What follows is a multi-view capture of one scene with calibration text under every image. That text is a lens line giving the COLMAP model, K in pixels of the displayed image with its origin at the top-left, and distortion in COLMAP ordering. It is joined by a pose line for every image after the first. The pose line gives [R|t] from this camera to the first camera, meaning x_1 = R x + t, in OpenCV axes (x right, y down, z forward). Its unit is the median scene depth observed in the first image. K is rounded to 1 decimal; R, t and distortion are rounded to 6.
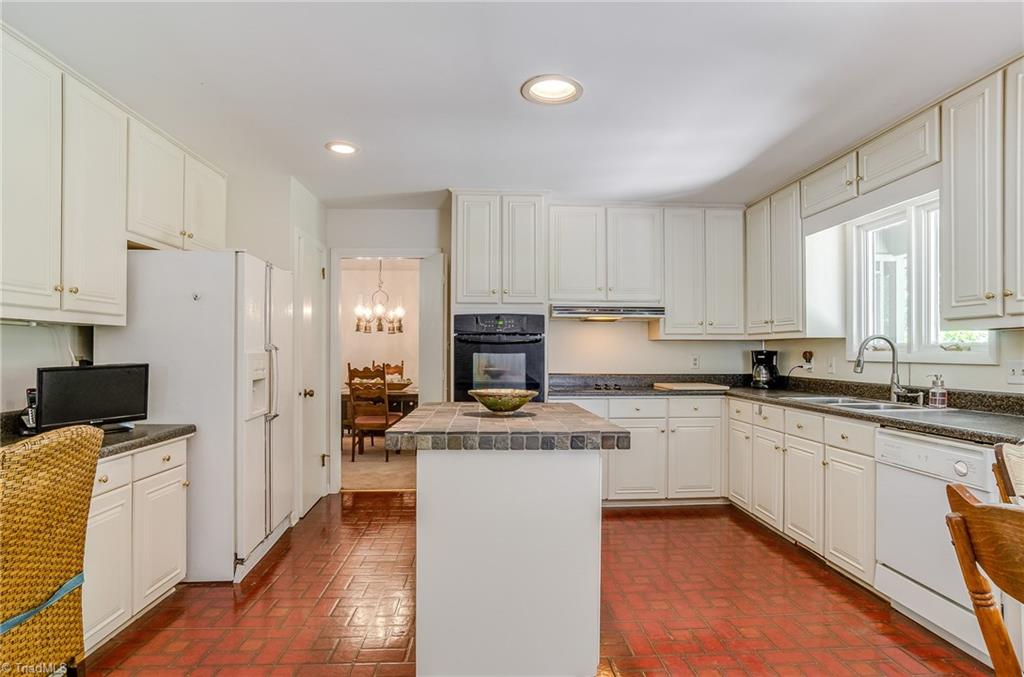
lens RADIAL K [[564.5, 0, 518.2], [0, 564.5, 346.4], [0, 0, 1]] dist [-0.044314, 0.033709]
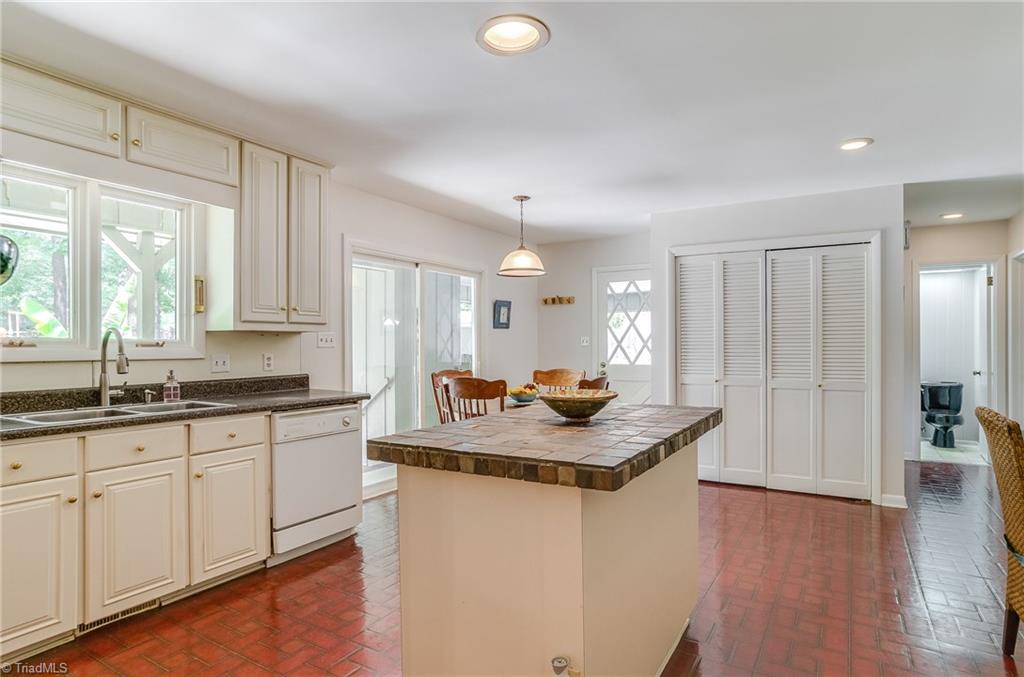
lens RADIAL K [[564.5, 0, 518.2], [0, 564.5, 346.4], [0, 0, 1]] dist [-0.044314, 0.033709]
pose [[-0.831462, 0.002944, 0.555573, -0.278147], [-0.002216, 0.999960, -0.008616, 0.010797], [-0.555577, -0.008395, -0.831423, 1.136543]]
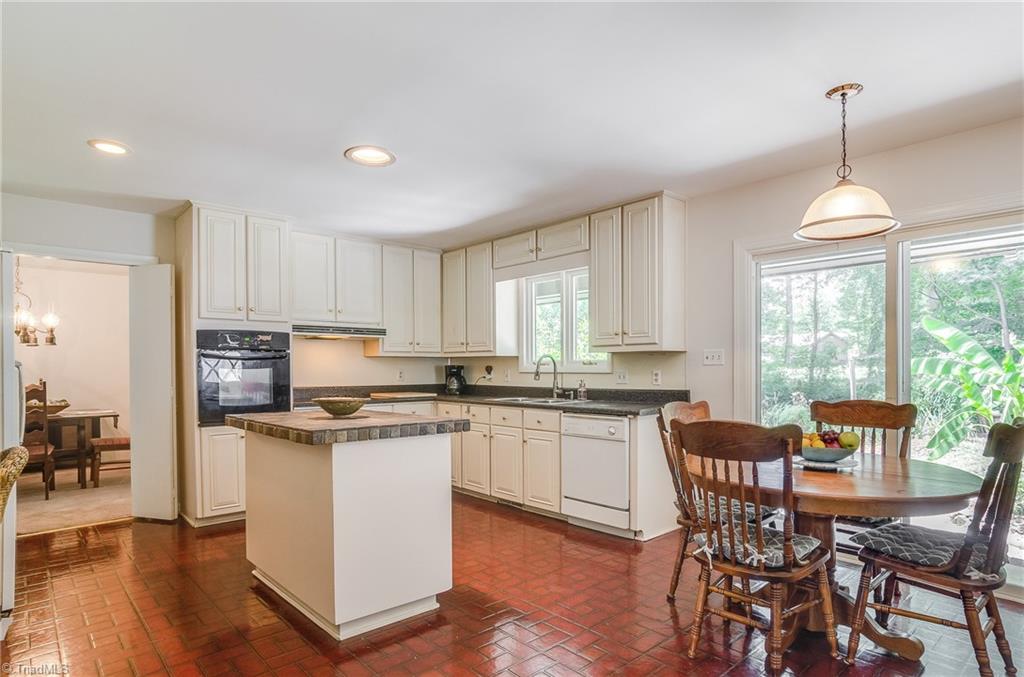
lens RADIAL K [[562.1, 0, 507.8], [0, 562.1, 374.9], [0, 0, 1]] dist [-0.000731, 0.000523]
pose [[0.790996, -0.013438, 0.611674, -0.314220], [-0.000971, 0.999730, 0.023218, -0.000951], [-0.611821, -0.018959, 0.790769, -0.121353]]
